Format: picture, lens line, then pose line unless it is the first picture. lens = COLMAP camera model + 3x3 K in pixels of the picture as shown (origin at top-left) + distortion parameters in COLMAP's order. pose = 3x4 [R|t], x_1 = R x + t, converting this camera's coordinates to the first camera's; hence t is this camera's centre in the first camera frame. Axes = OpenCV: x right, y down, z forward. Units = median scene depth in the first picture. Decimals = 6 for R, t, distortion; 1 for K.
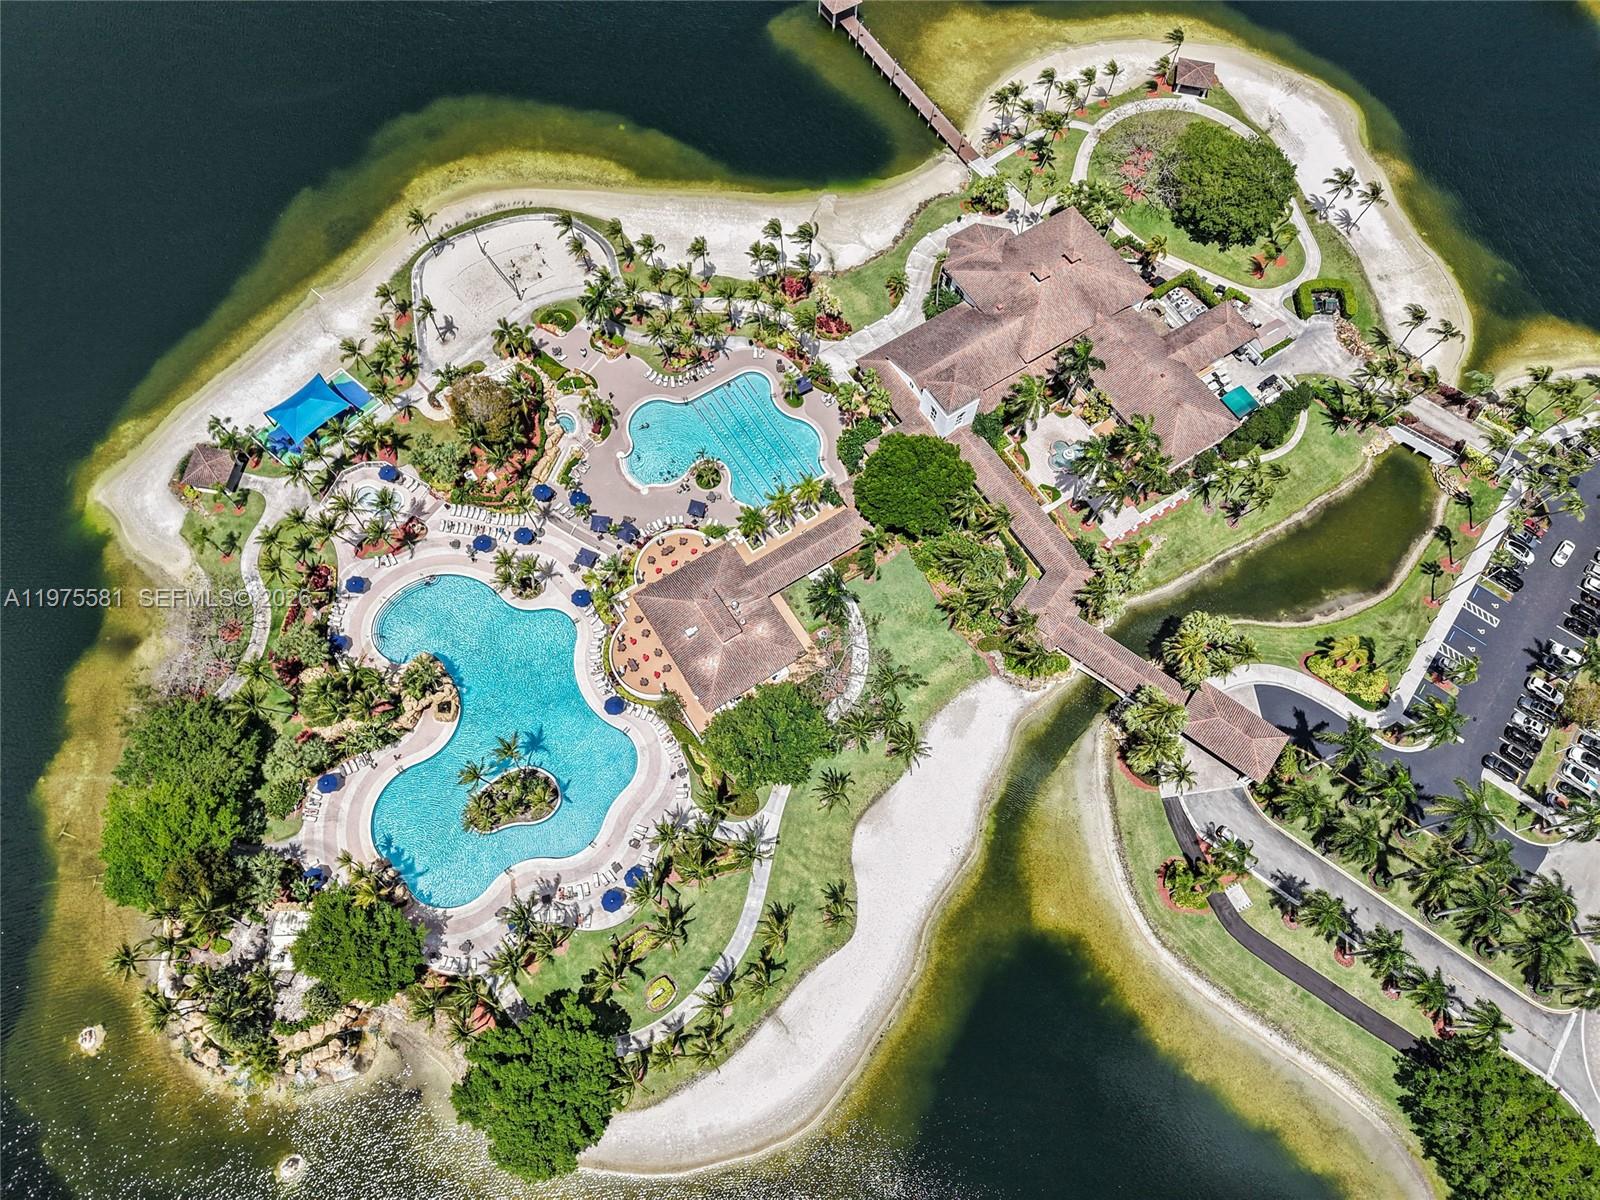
lens RADIAL K [[1084.6, 0, 800.0], [0, 1084.6, 600.0], [0, 0, 1]] dist [-0.001155, -0.000240]
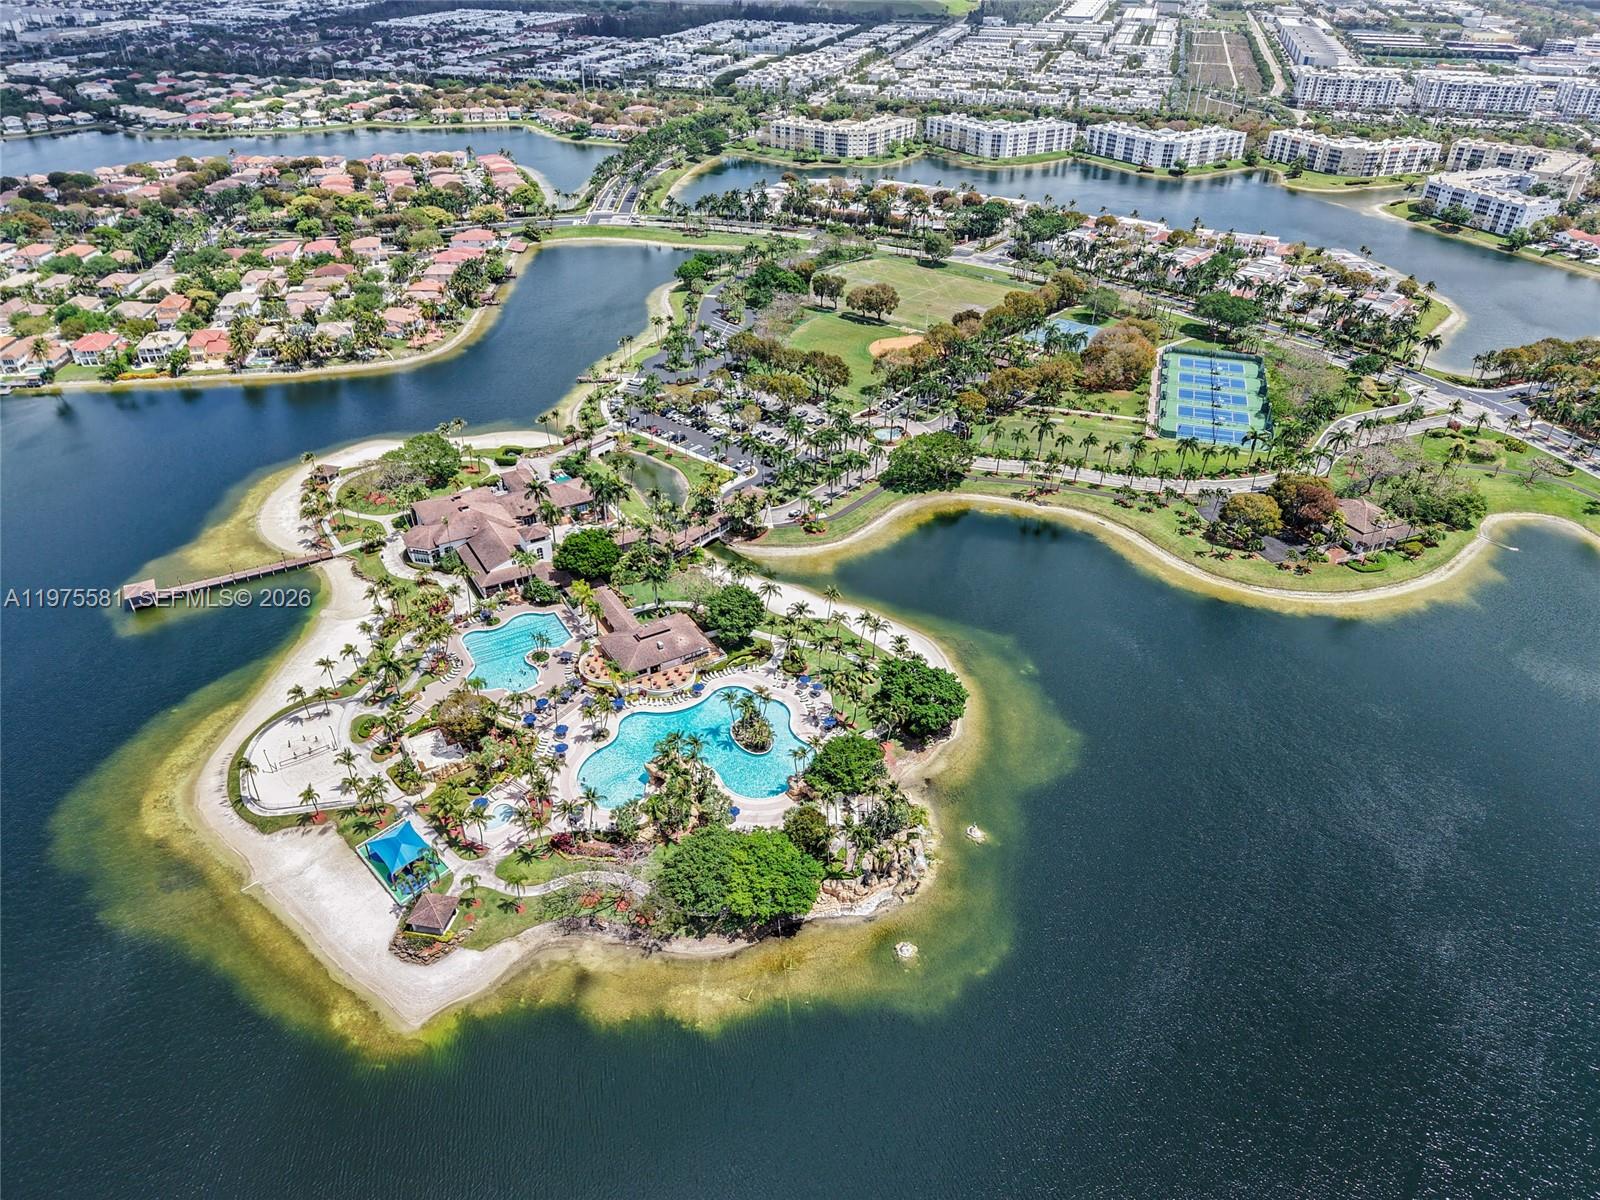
lens RADIAL K [[1084.6, 0, 800.0], [0, 1084.6, 600.0], [0, 0, 1]] dist [-0.001155, -0.000240]
pose [[0.043110, -0.566085, 0.823219, -1.291322], [0.915324, 0.352613, 0.194541, -0.108644], [-0.400404, 0.745126, 0.533352, 0.013914]]
